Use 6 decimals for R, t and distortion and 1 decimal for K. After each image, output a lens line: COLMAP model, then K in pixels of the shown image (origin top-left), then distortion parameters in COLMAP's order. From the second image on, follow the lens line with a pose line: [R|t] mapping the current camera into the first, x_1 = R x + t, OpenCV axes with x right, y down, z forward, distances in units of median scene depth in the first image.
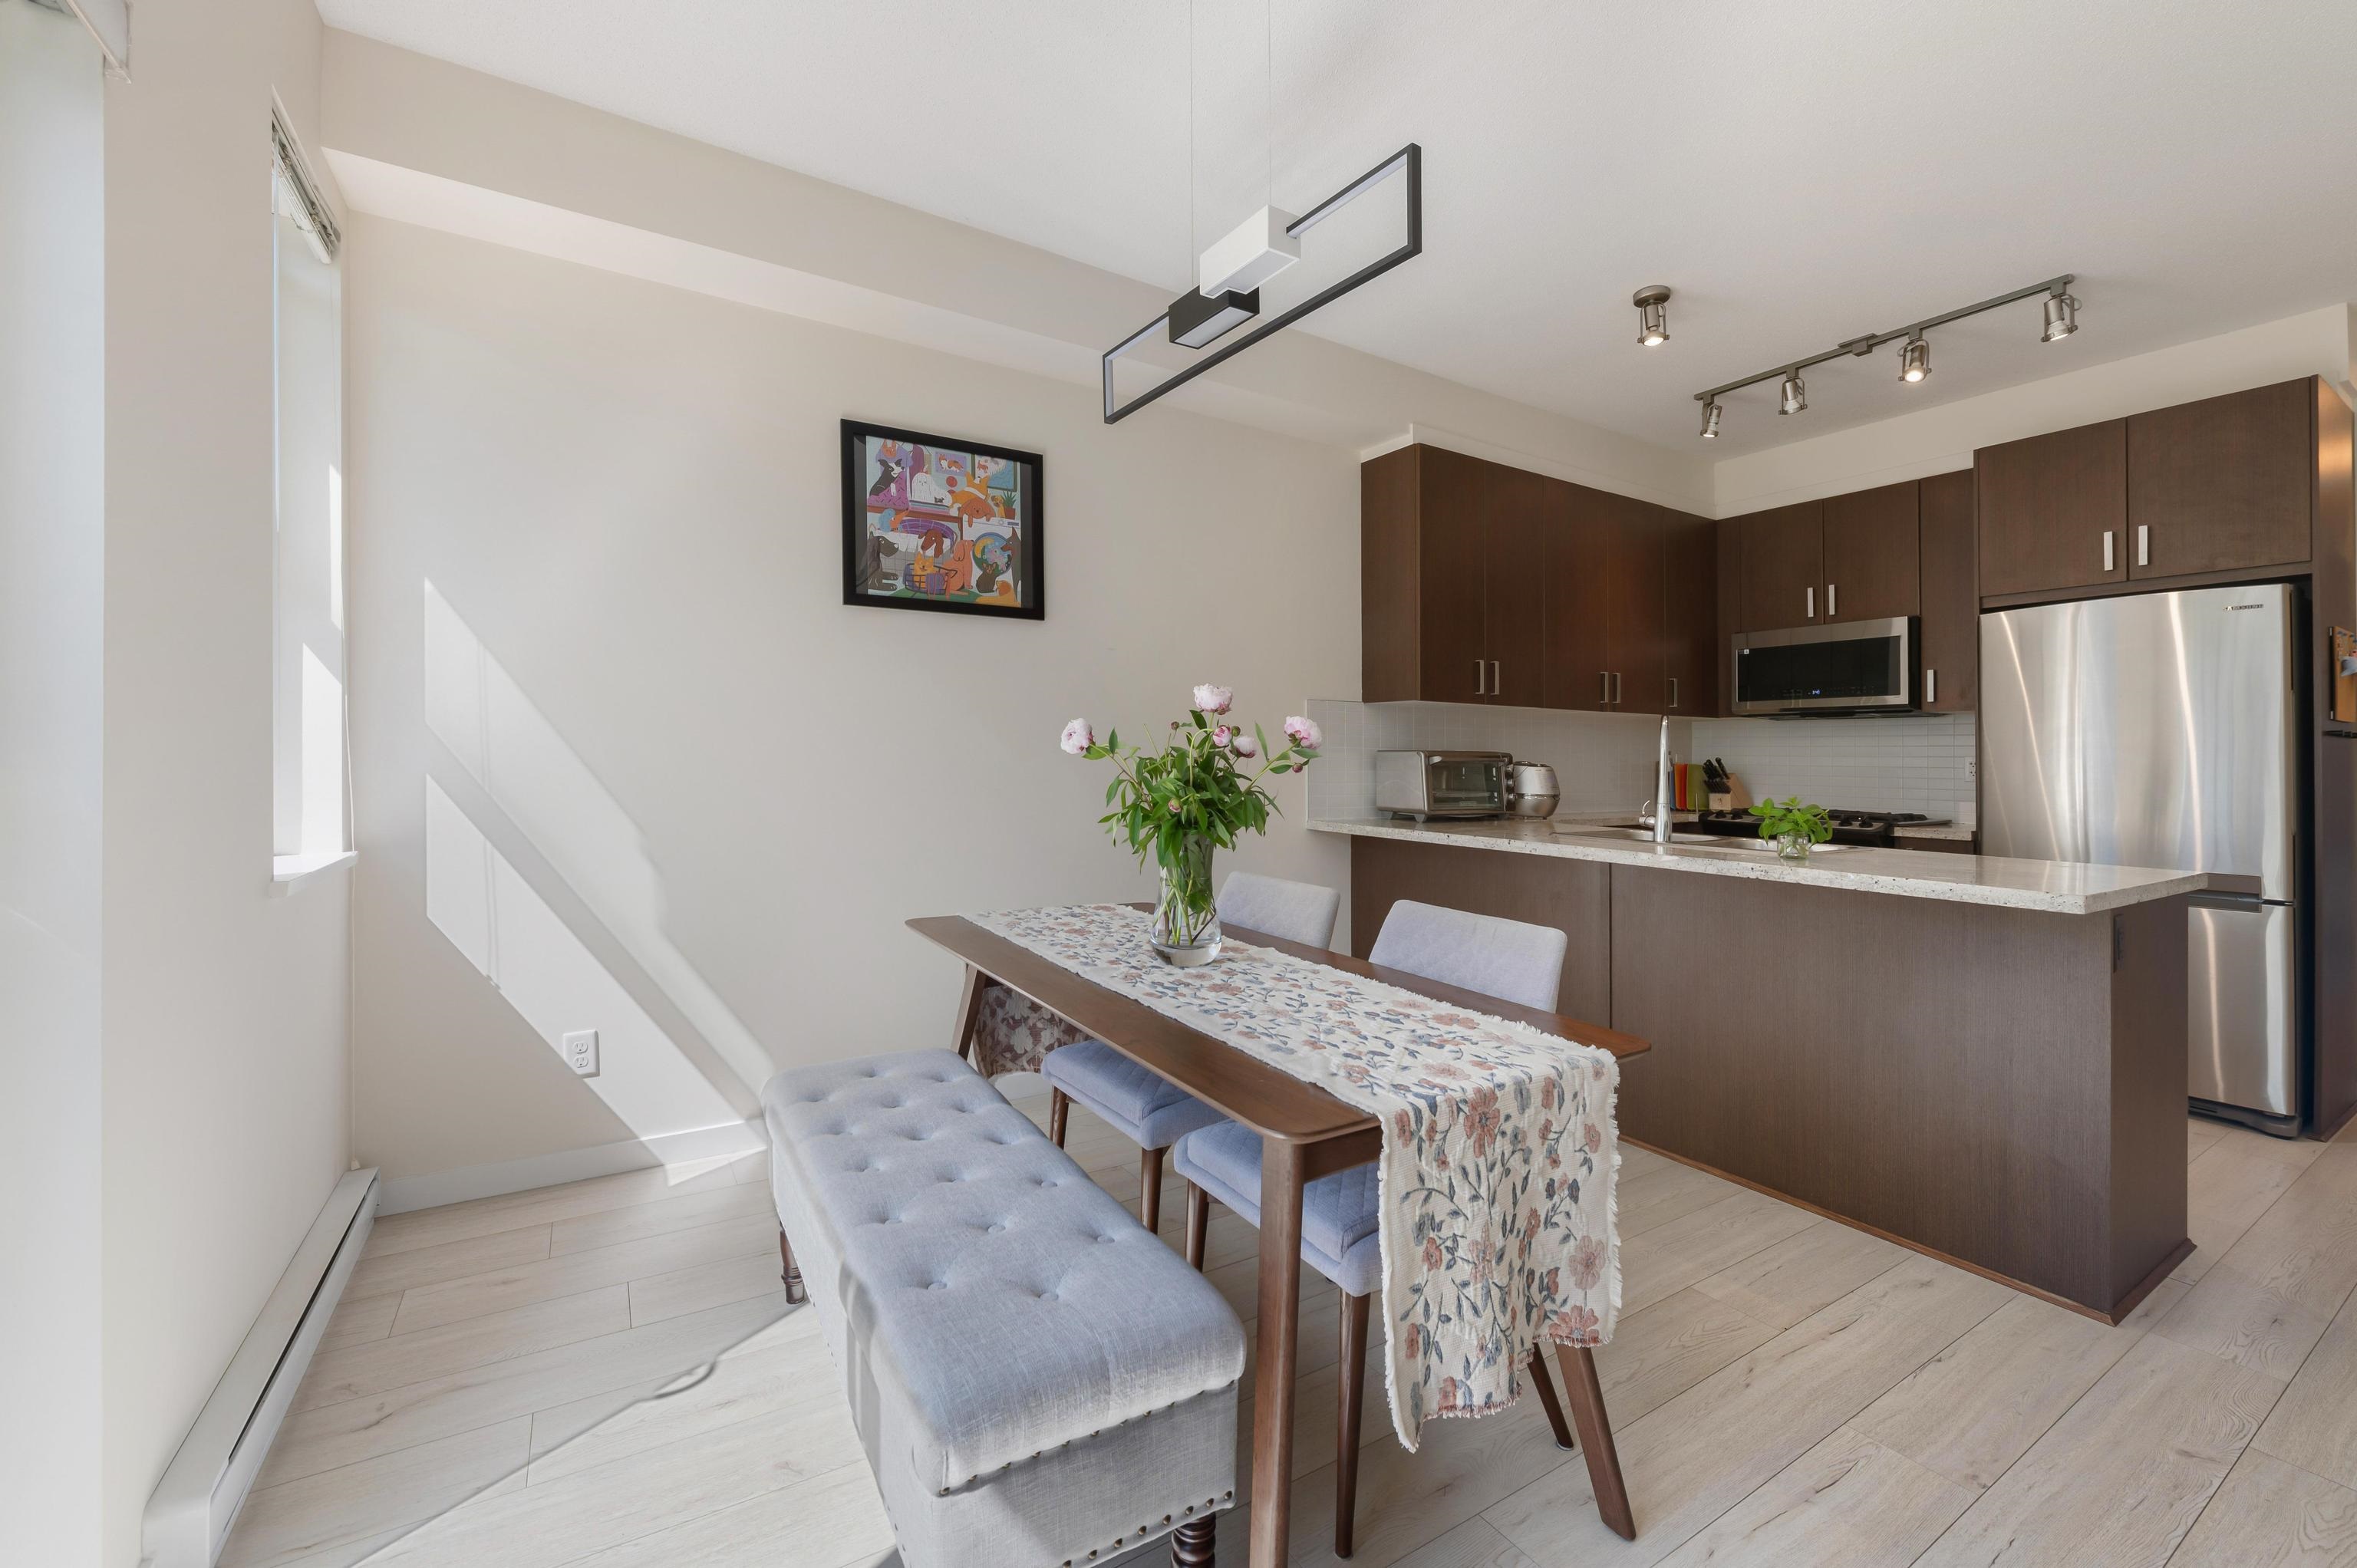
lens RADIAL K [[945.8, 0, 1170.6], [0, 945.8, 760.3], [0, 0, 1]] dist [0.002656, 0.000281]
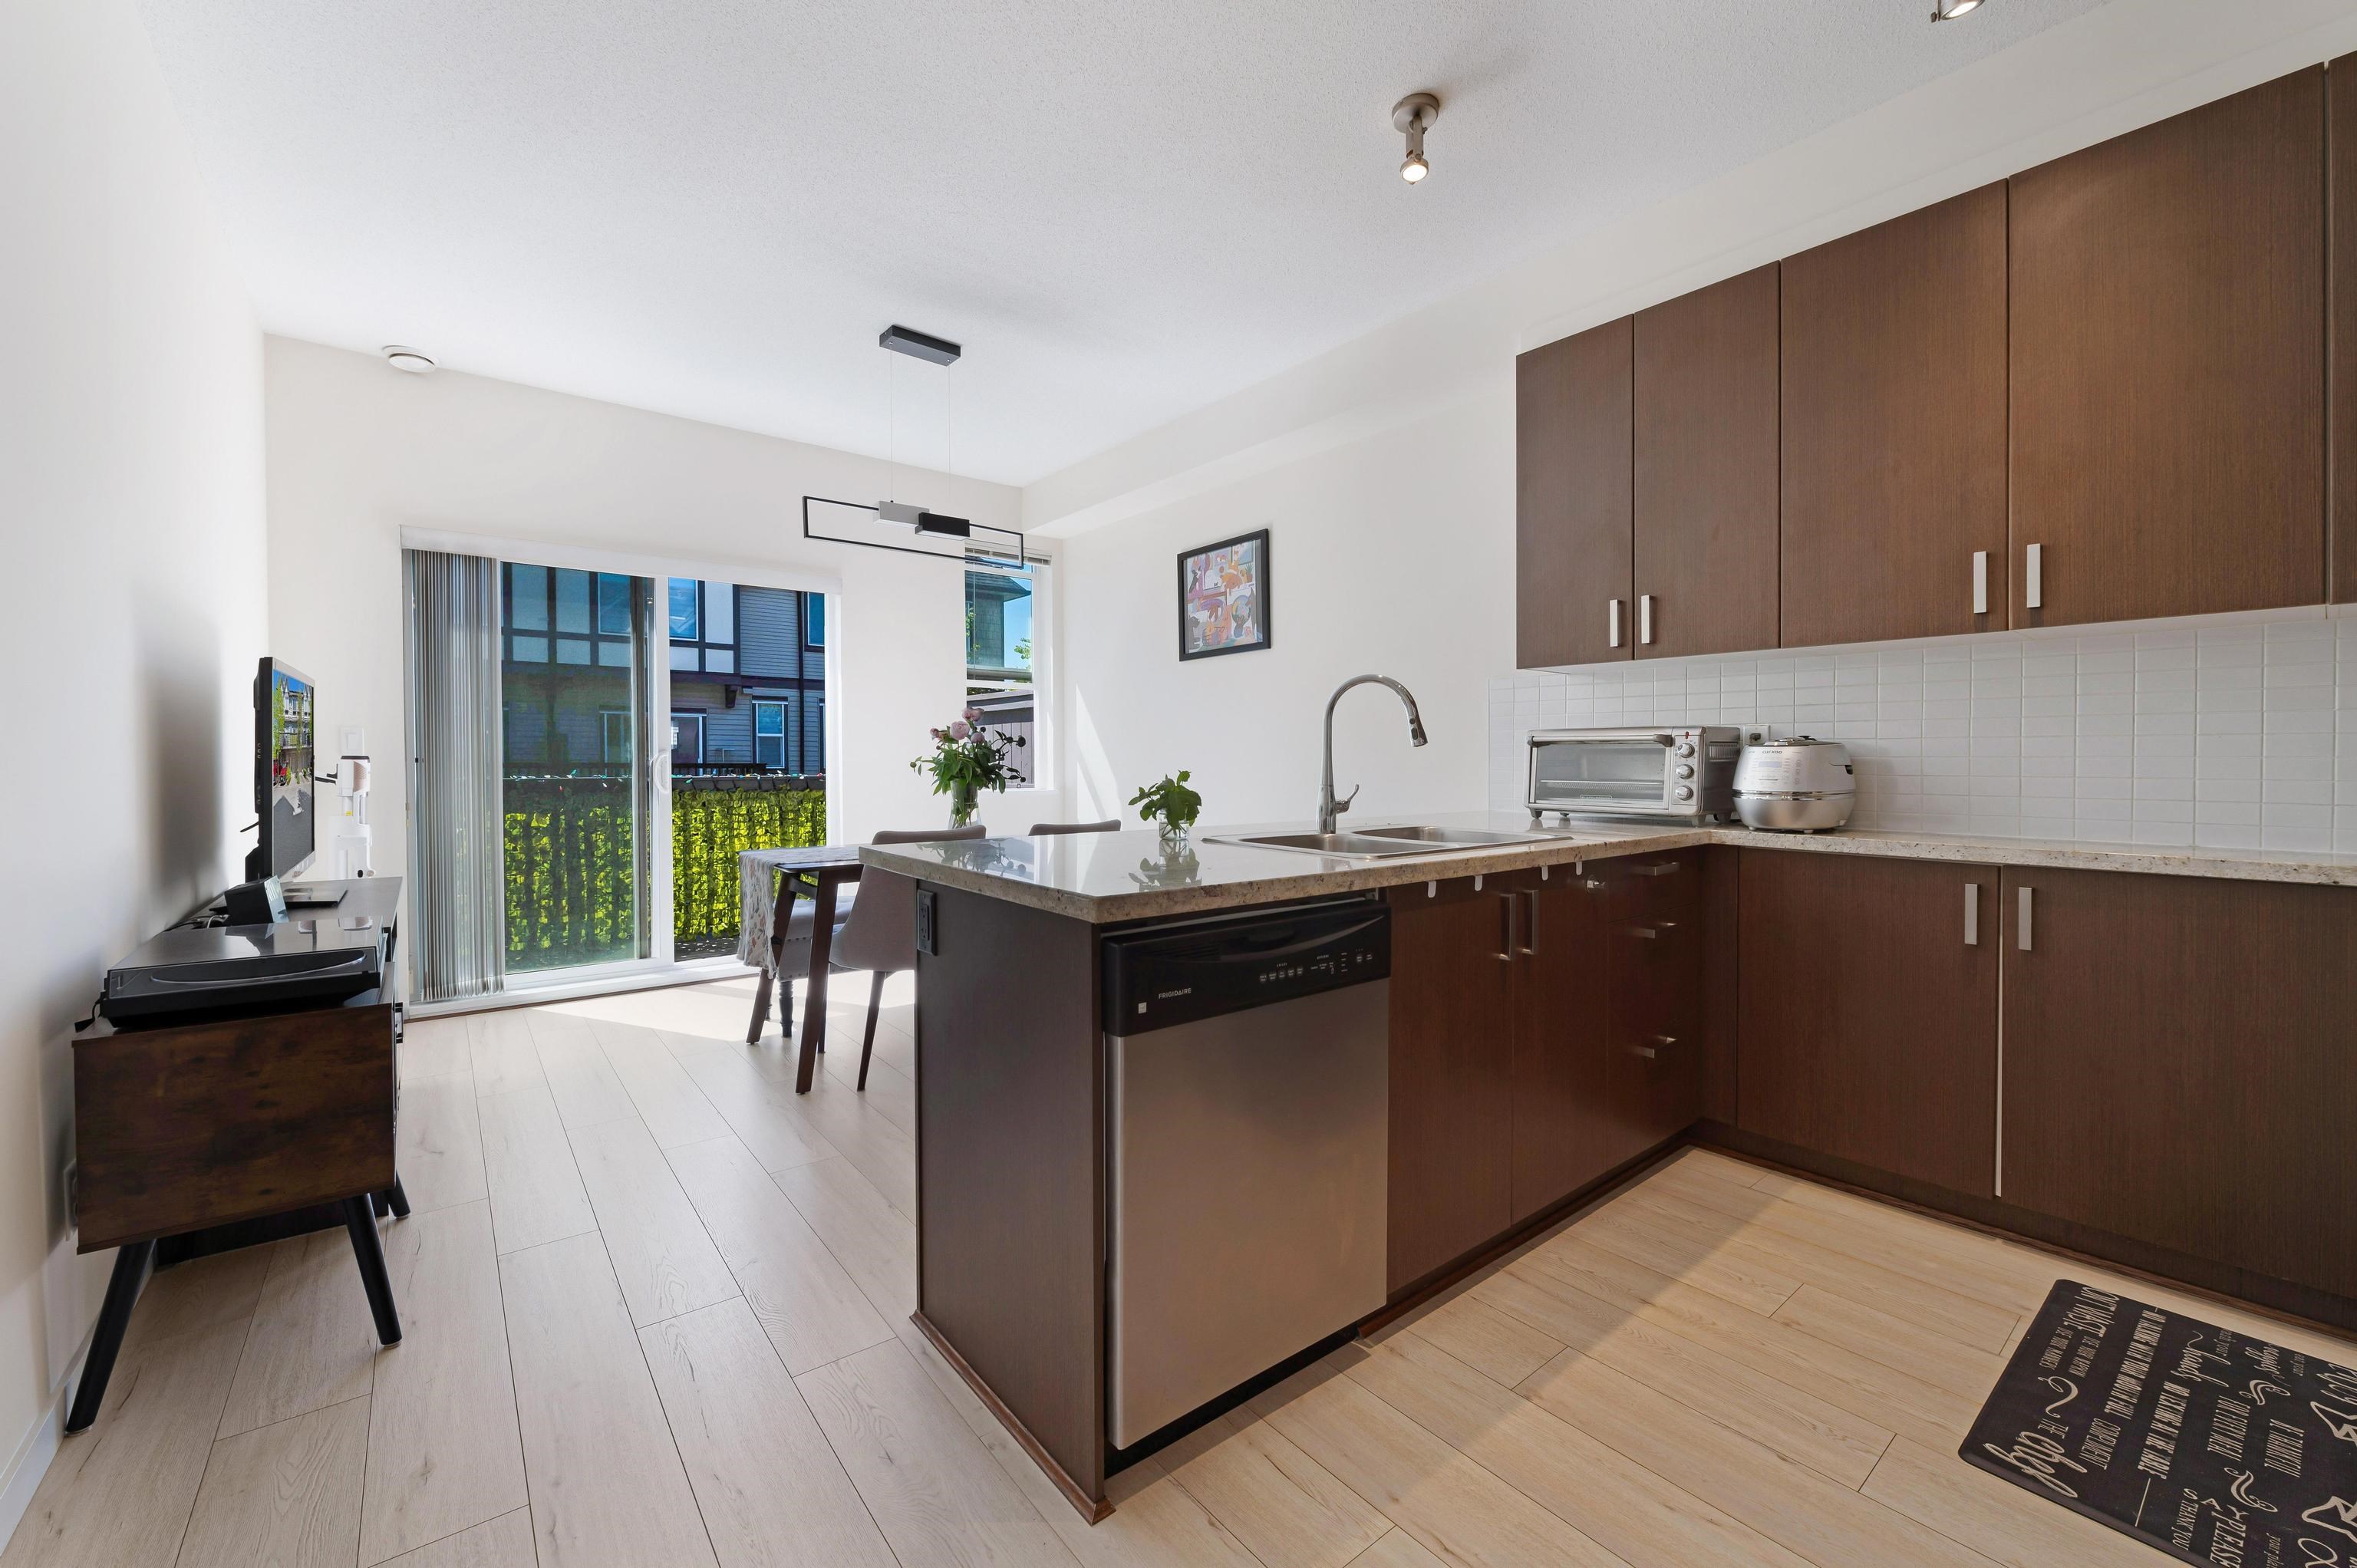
lens RADIAL K [[944.3, 0, 1178.5], [0, 944.3, 784.0], [0, 0, 1]] dist [0.000256, -0.000024]
pose [[0.126376, 0.017676, -0.991825, 1.264262], [0.003098, 0.999829, 0.018213, 0.023818], [0.991978, -0.005374, 0.126299, 0.727313]]
